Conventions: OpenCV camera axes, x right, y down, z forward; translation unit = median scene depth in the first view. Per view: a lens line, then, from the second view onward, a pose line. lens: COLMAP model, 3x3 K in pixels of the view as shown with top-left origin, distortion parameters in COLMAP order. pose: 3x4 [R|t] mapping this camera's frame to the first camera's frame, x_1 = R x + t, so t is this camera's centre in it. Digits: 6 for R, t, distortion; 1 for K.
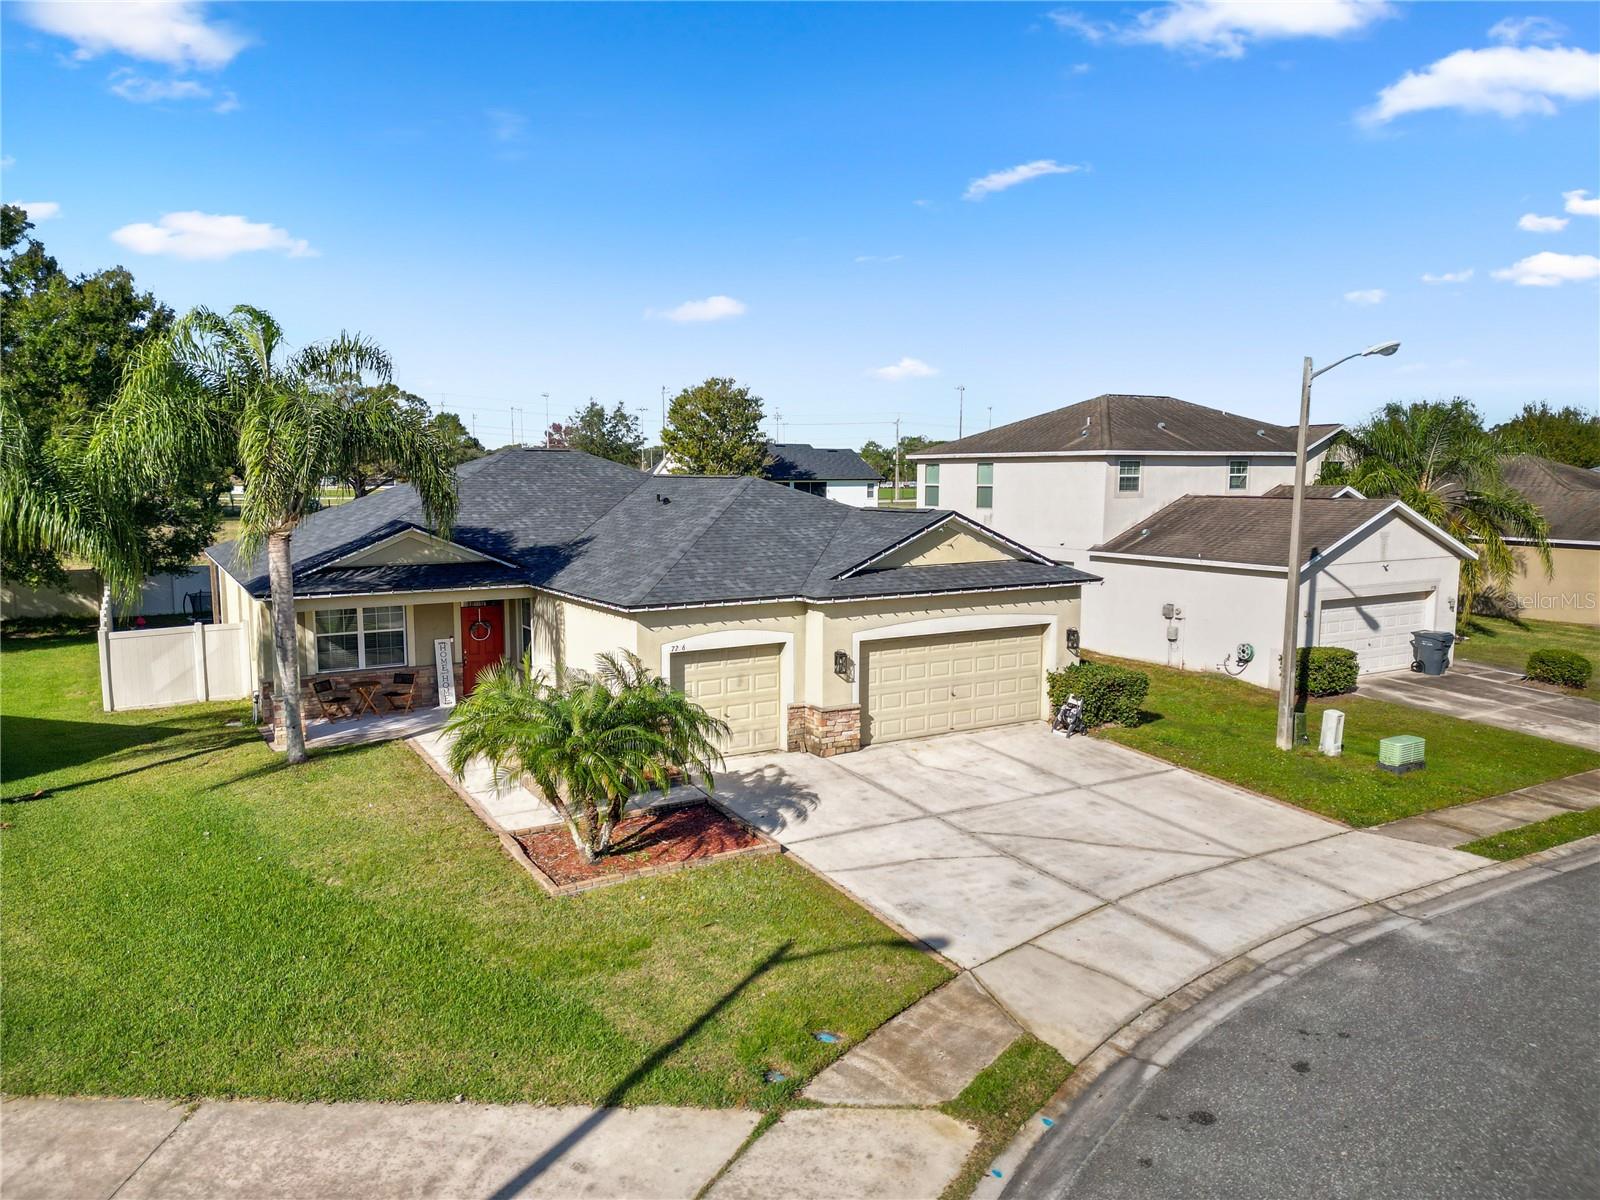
lens RADIAL K [[1119.5, 0, 798.1], [0, 1119.5, 589.8], [0, 0, 1]] dist [0.064298, -0.051740]
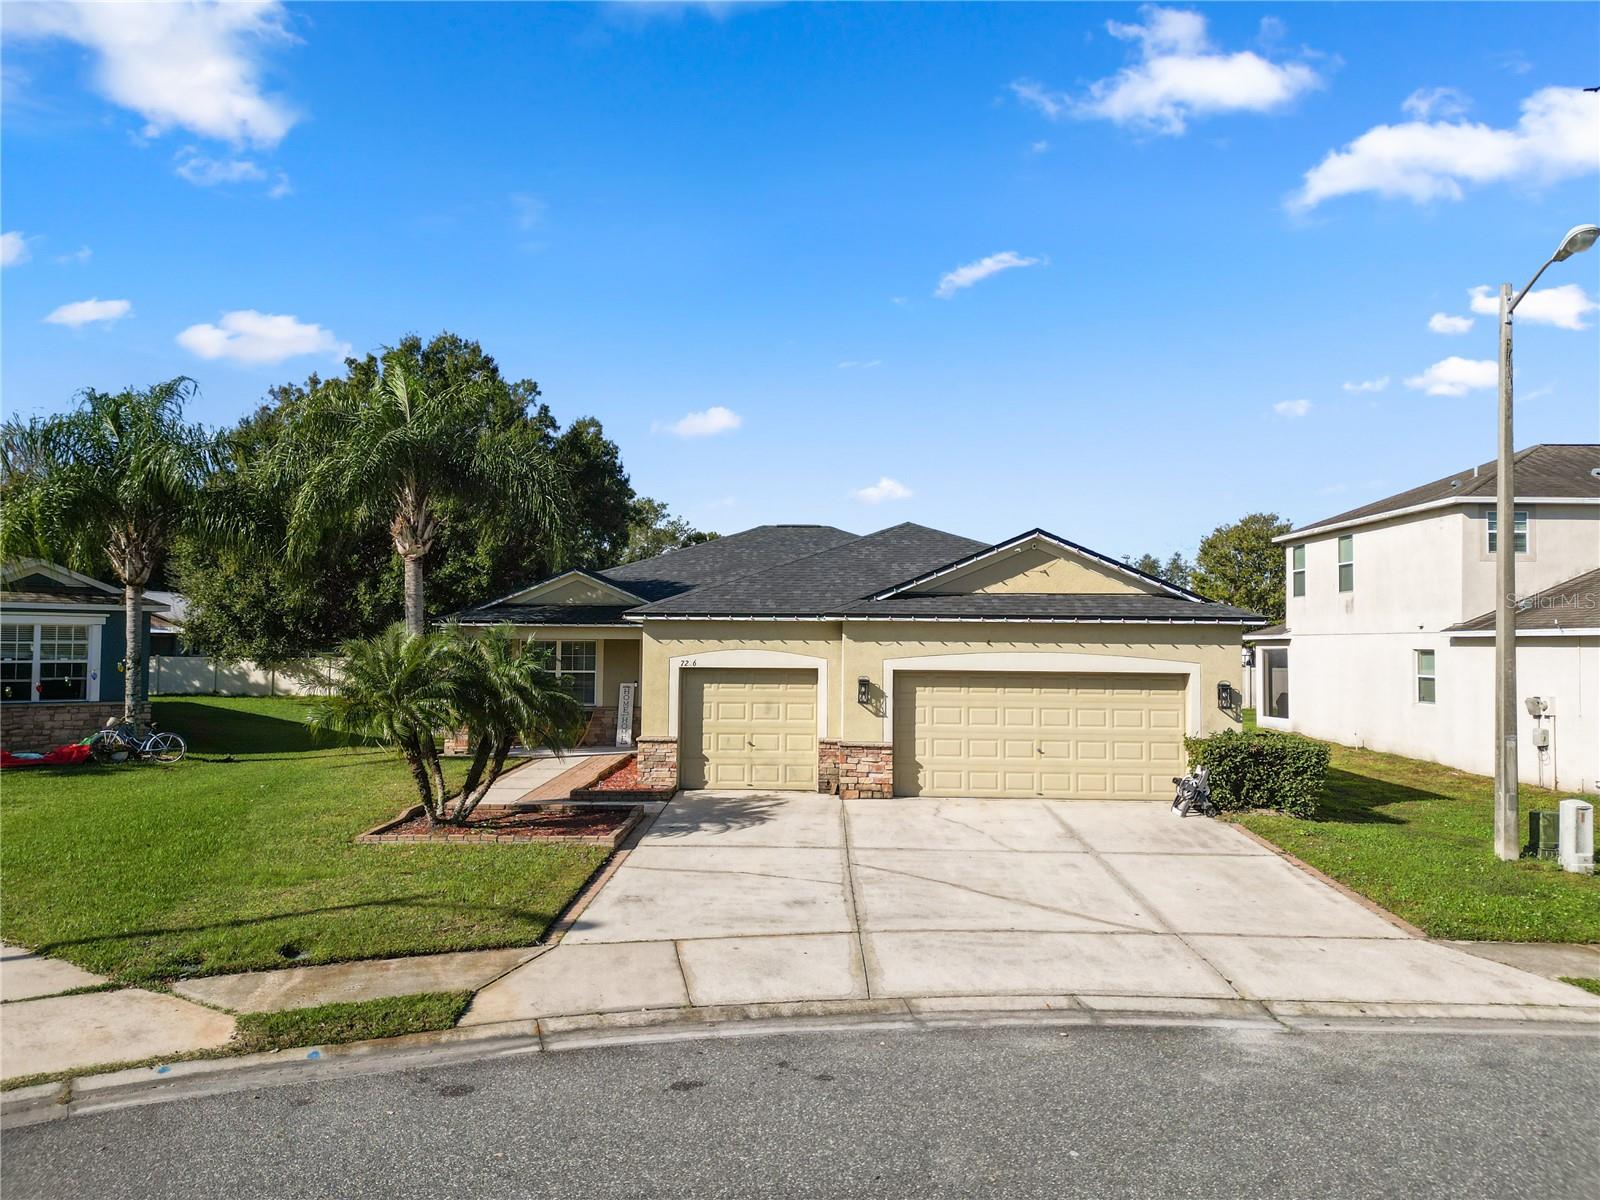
lens RADIAL K [[1119.5, 0, 796.0], [0, 1119.5, 591.9], [0, 0, 1]] dist [0.064298, -0.051740]
pose [[0.850889, -0.016327, -0.525092, 0.453983], [-0.065179, 0.988513, -0.136357, 0.110308], [0.521287, 0.150249, 0.840051, 0.213764]]
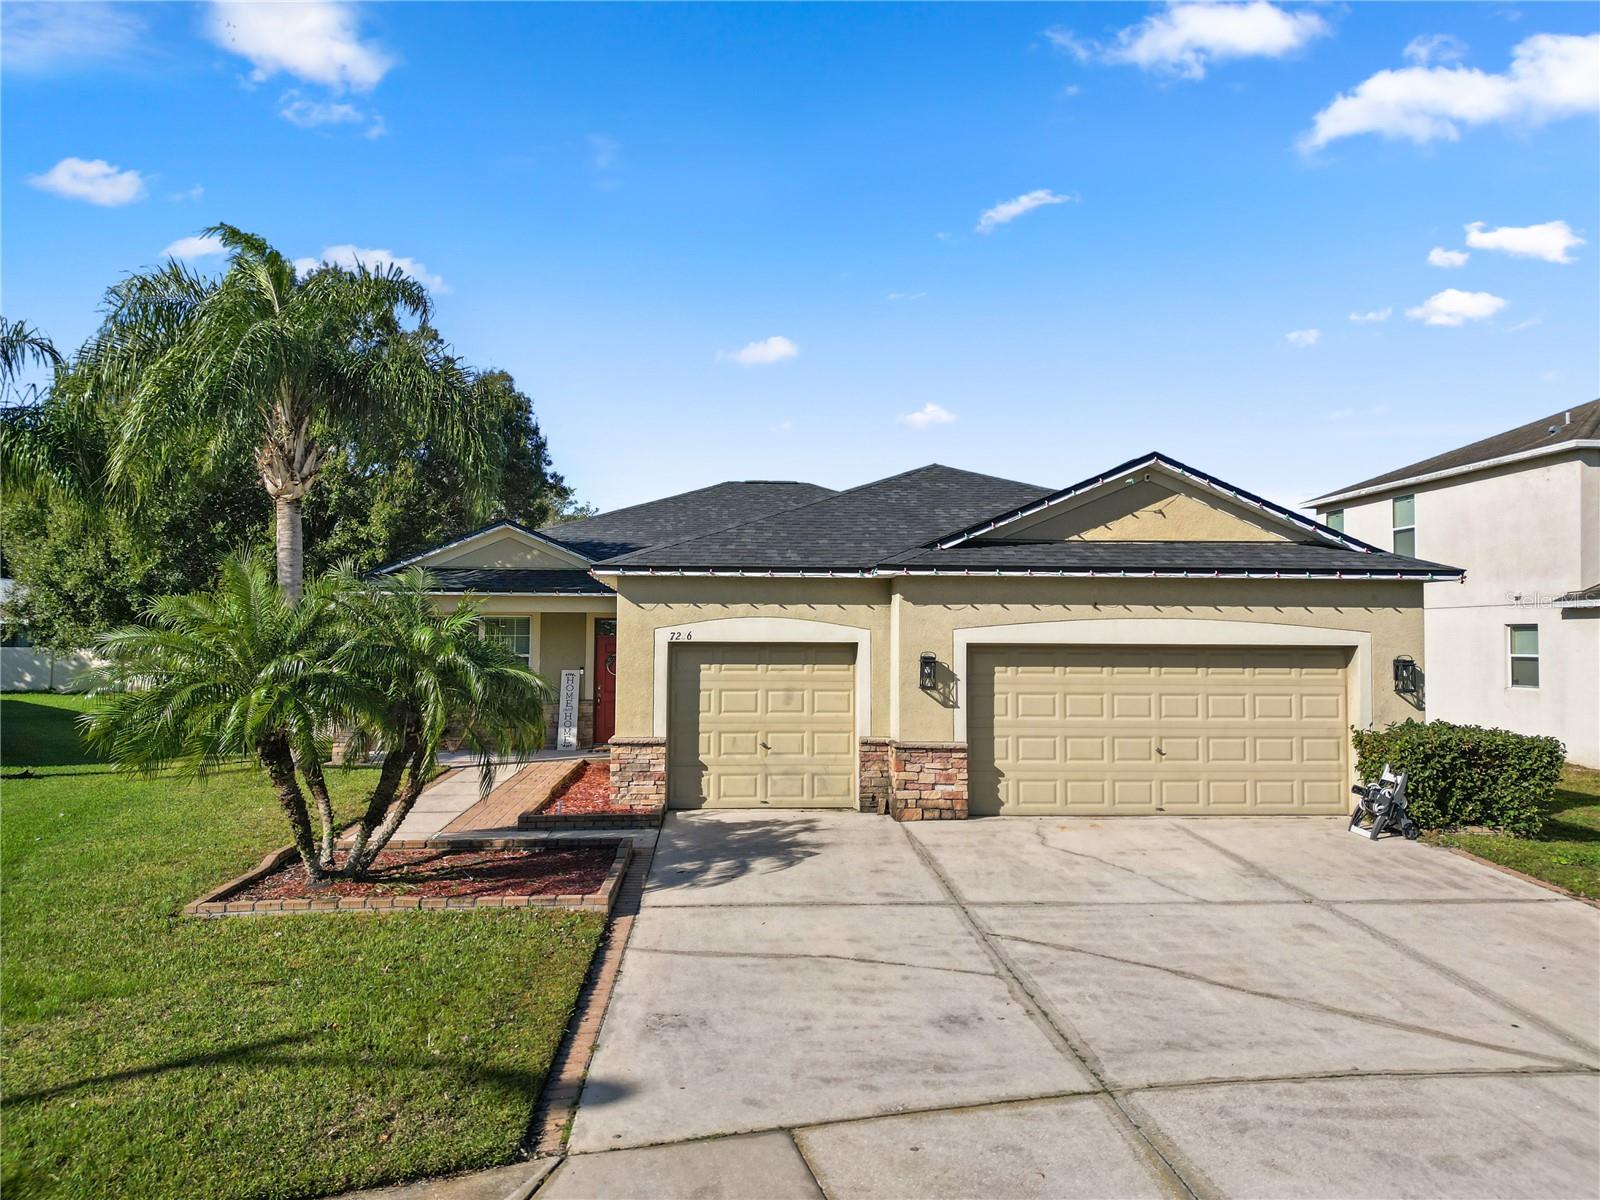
lens RADIAL K [[1119.5, 0, 796.9], [0, 1119.5, 593.9], [0, 0, 1]] dist [0.064298, -0.051740]
pose [[0.893793, -0.013700, -0.448270, 0.257130], [-0.053320, 0.989198, -0.136546, 0.111167], [0.445299, 0.145946, 0.883408, 0.386066]]
